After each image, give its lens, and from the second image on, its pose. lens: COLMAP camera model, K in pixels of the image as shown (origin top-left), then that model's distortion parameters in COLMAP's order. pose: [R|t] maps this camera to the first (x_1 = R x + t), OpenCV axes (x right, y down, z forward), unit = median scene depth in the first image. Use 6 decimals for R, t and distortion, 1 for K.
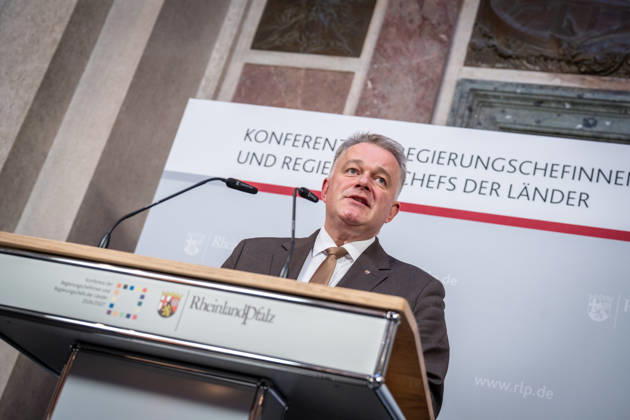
lens RADIAL K [[995.8, 0, 315.0], [0, 995.8, 210.0], [0, 0, 1]] dist [0.000262, 0.122852]
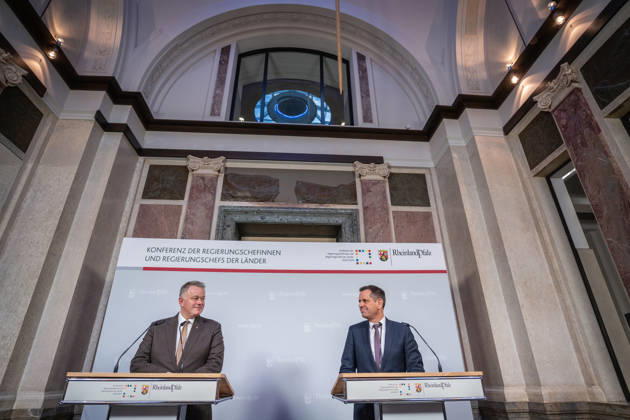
lens RADIAL K [[334.4, 0, 315.0], [0, 334.4, 210.0], [0, 0, 1]] dist [-0.031653, 0.009060]
pose [[0.908037, -0.101902, 0.406305, -0.005655], [0.105594, 0.994319, 0.013388, -0.106579], [-0.405361, 0.030747, 0.913639, -0.049239]]
